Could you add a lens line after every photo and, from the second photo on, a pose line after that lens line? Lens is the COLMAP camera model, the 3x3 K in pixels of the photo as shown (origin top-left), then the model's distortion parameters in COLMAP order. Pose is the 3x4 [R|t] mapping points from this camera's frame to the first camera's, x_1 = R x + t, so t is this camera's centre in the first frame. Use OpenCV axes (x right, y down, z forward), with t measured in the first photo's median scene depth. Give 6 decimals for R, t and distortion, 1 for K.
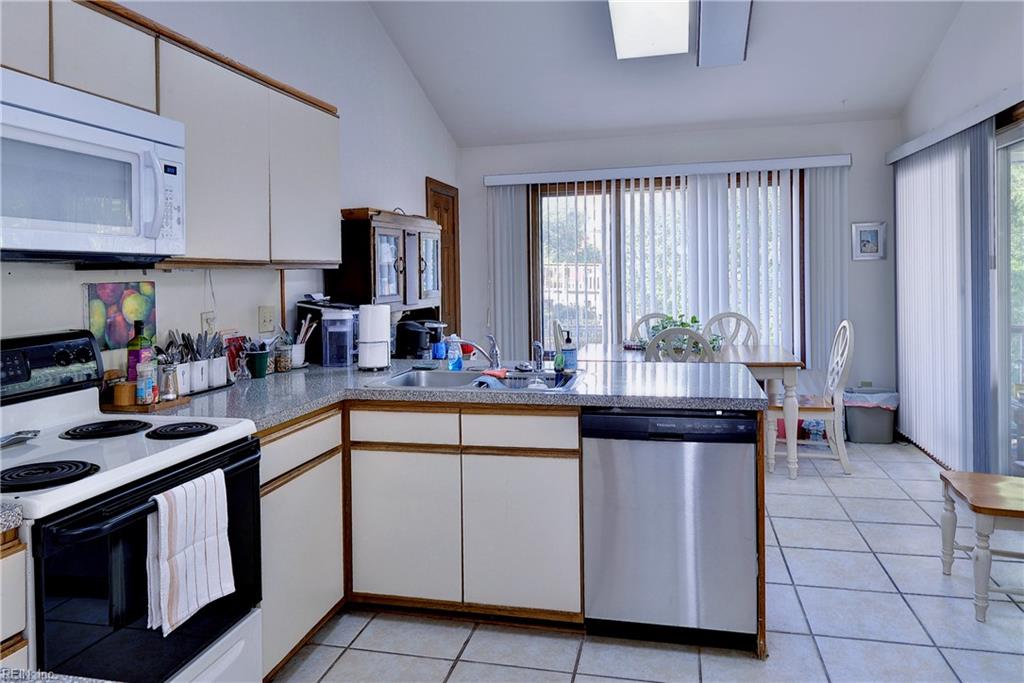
lens RADIAL K [[705.5, 0, 509.5], [0, 705.5, 297.0], [0, 0, 1]] dist [0.000786, -0.000076]
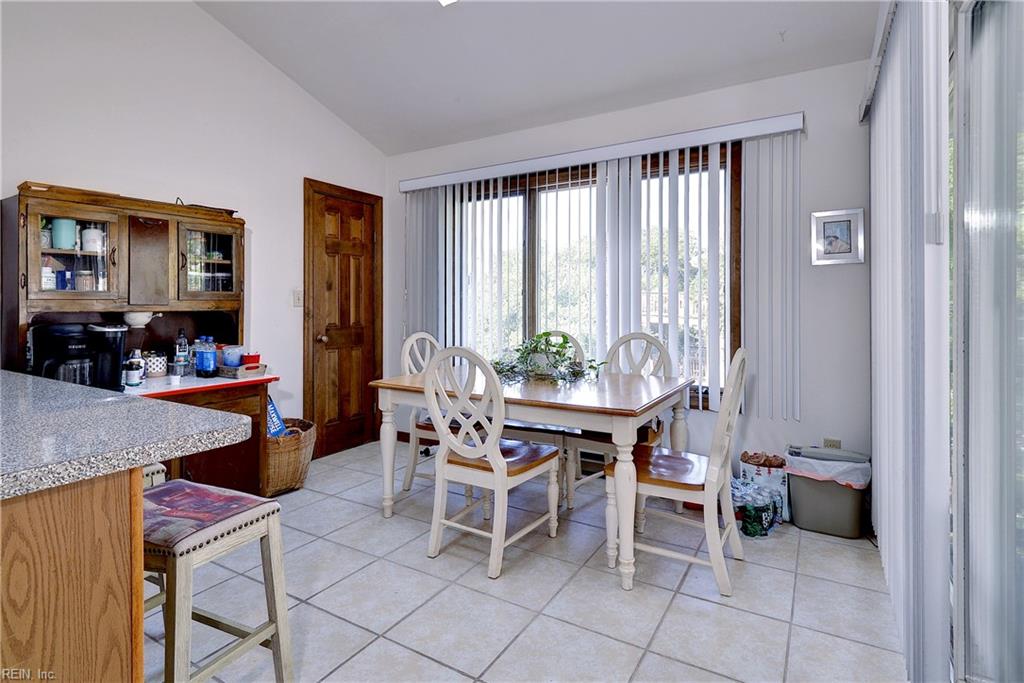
lens RADIAL K [[520.4, 0, 515.8], [0, 520.4, 302.9], [0, 0, 1]] dist [-0.000689, -0.000463]
pose [[0.950817, 0.020458, -0.309078, 0.790378], [-0.030411, 0.999161, -0.027417, 0.020136], [0.308258, 0.035468, 0.950642, 0.897341]]
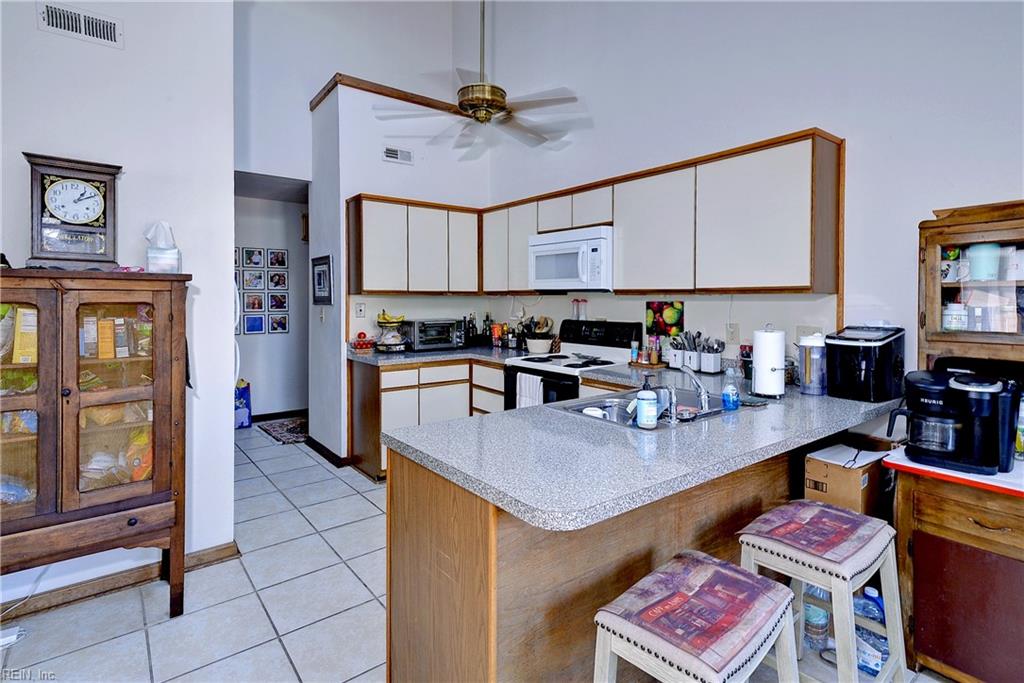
lens RADIAL K [[511.9, 0, 512.0], [0, 511.9, 312.8], [0, 0, 1]] dist [0.030647, -0.000036]
pose [[-0.634297, 0.037584, -0.772175, 0.763266], [-0.018784, 0.997773, 0.063994, -0.068666], [0.772861, 0.055096, -0.632179, 1.497305]]
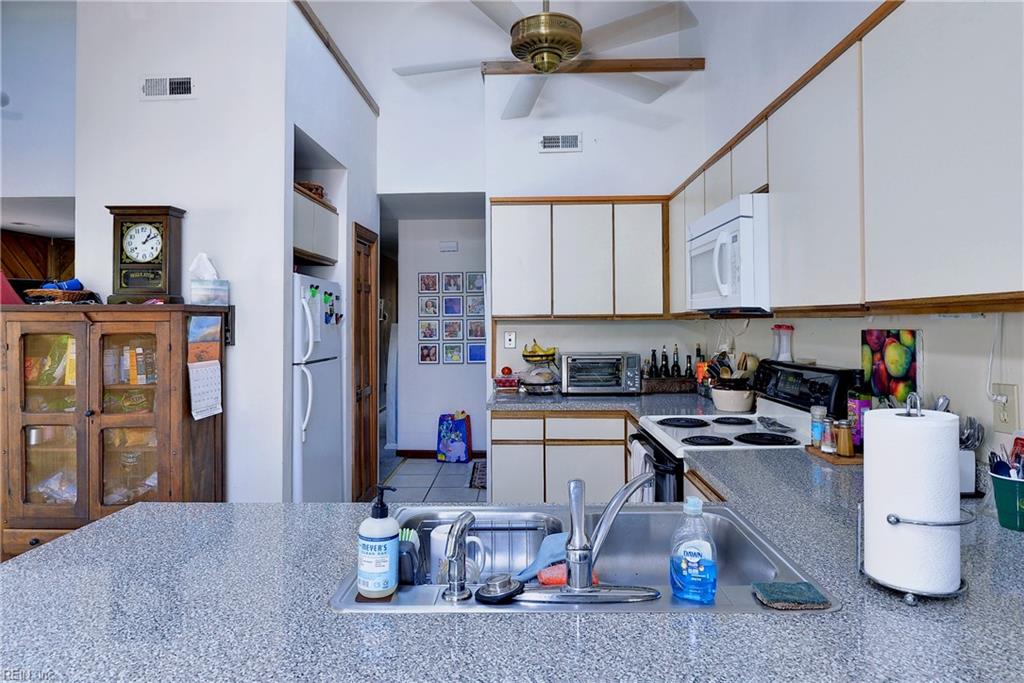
lens RADIAL K [[593.7, 0, 510.3], [0, 593.7, 322.9], [0, 0, 1]] dist [0.002261, 0.000325]
pose [[-0.979677, 0.023151, -0.199240, 0.100273], [0.016003, 0.999172, 0.037413, -0.064958], [0.199941, 0.033464, -0.979236, 1.605554]]
